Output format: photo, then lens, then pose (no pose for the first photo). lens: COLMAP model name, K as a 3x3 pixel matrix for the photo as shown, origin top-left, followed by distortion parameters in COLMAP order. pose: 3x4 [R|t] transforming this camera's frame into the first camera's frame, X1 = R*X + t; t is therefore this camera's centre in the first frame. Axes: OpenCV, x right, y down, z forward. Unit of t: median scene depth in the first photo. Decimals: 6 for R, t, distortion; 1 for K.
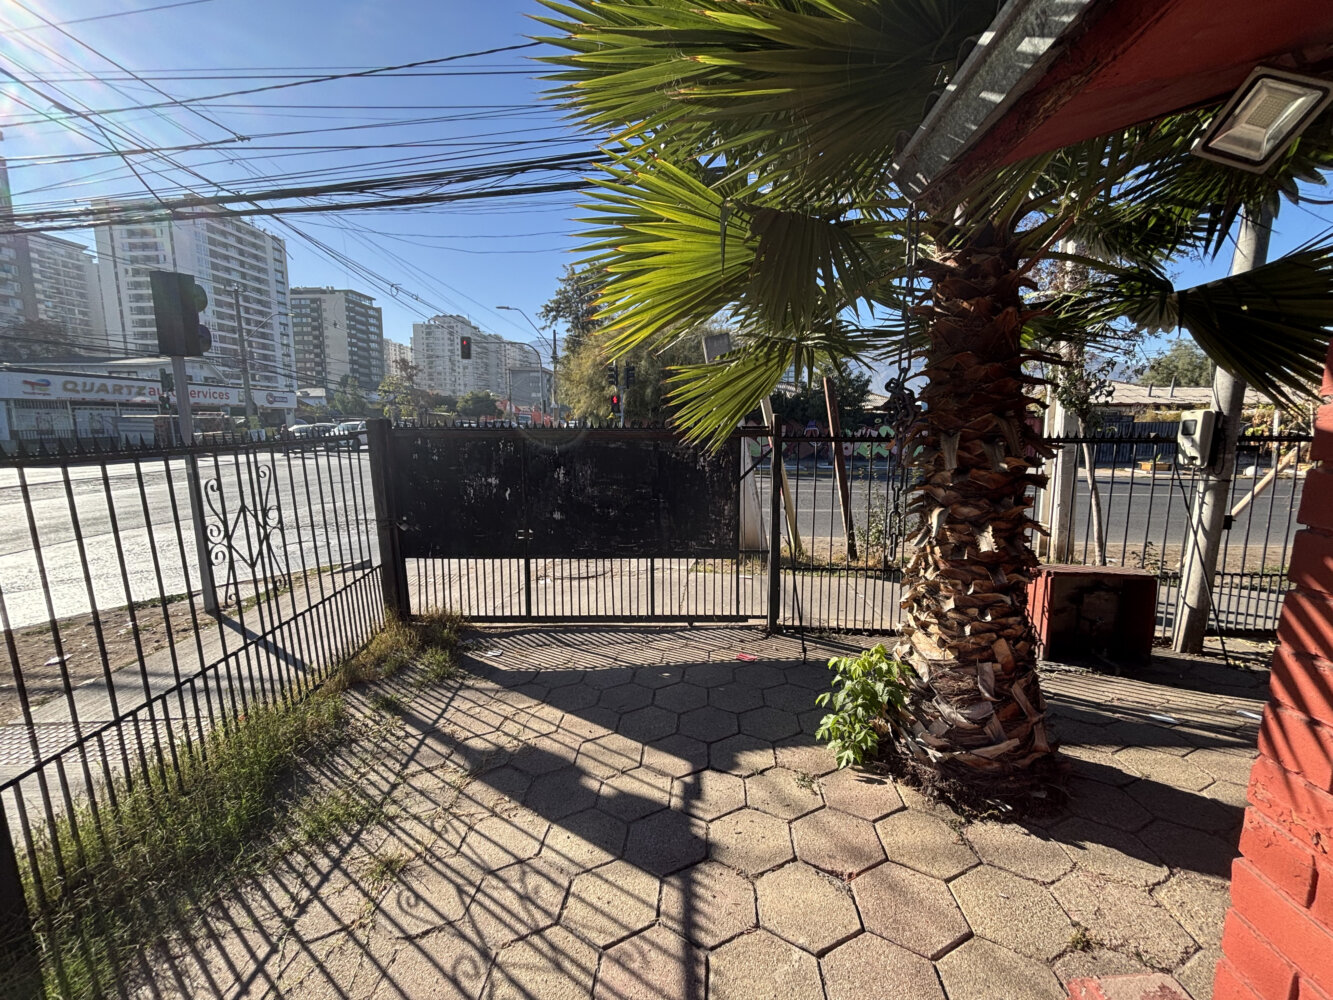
lens RADIAL K [[536.1, 0, 666.7], [0, 536.1, 496.9], [0, 0, 1]] dist [-0.001342, 0.000750]
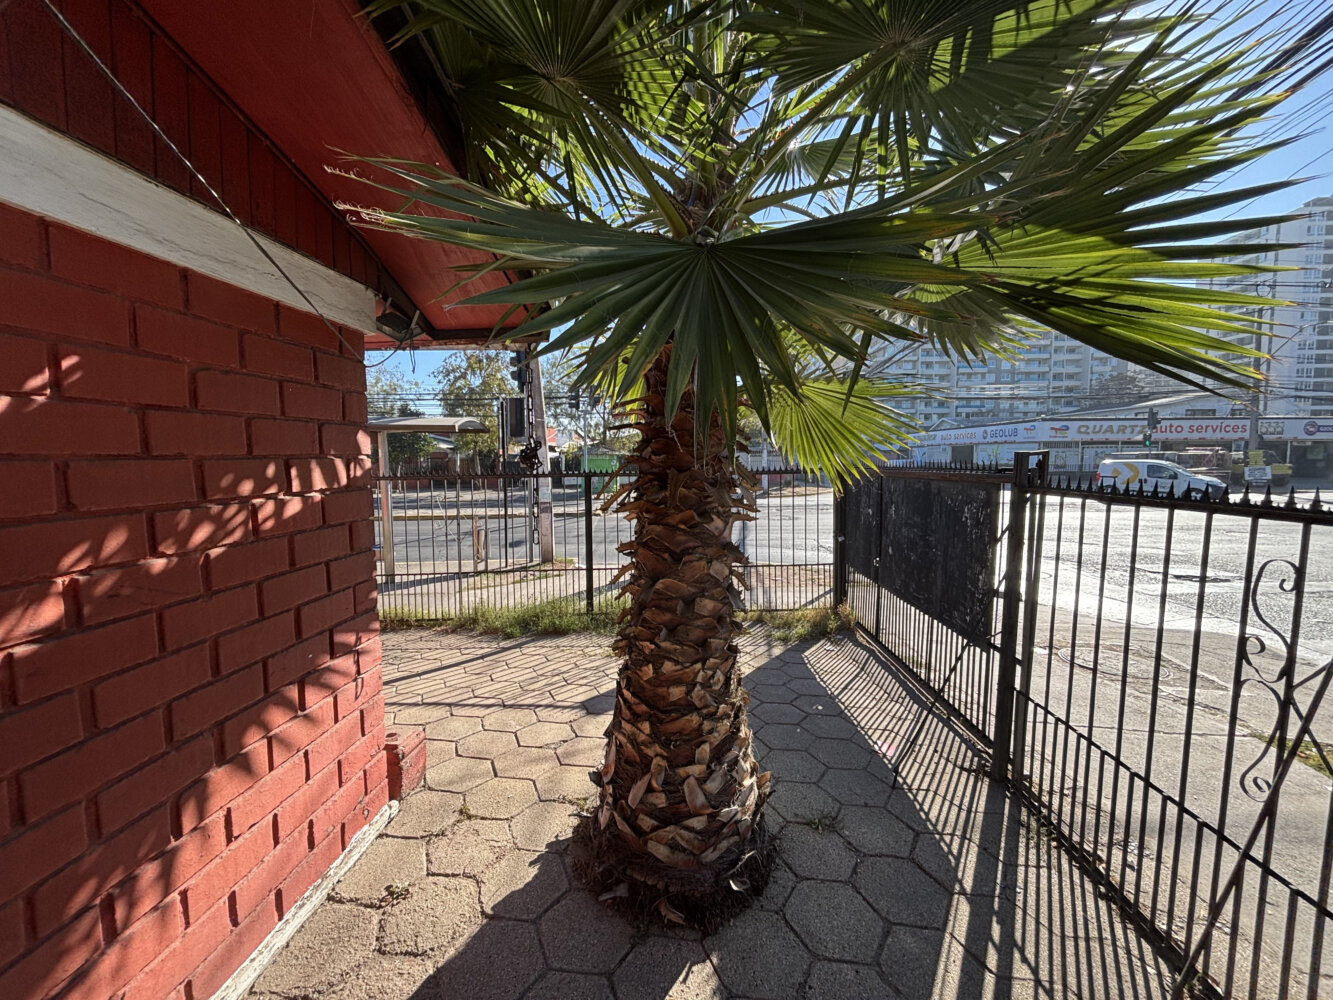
lens RADIAL K [[536.1, 0, 666.7], [0, 536.1, 496.9], [0, 0, 1]] dist [-0.001342, 0.000750]
pose [[-0.001970, 0.069824, -0.997557, 0.123124], [-0.135272, 0.988372, 0.069448, -0.012126], [0.990806, 0.135079, 0.007498, 0.079884]]
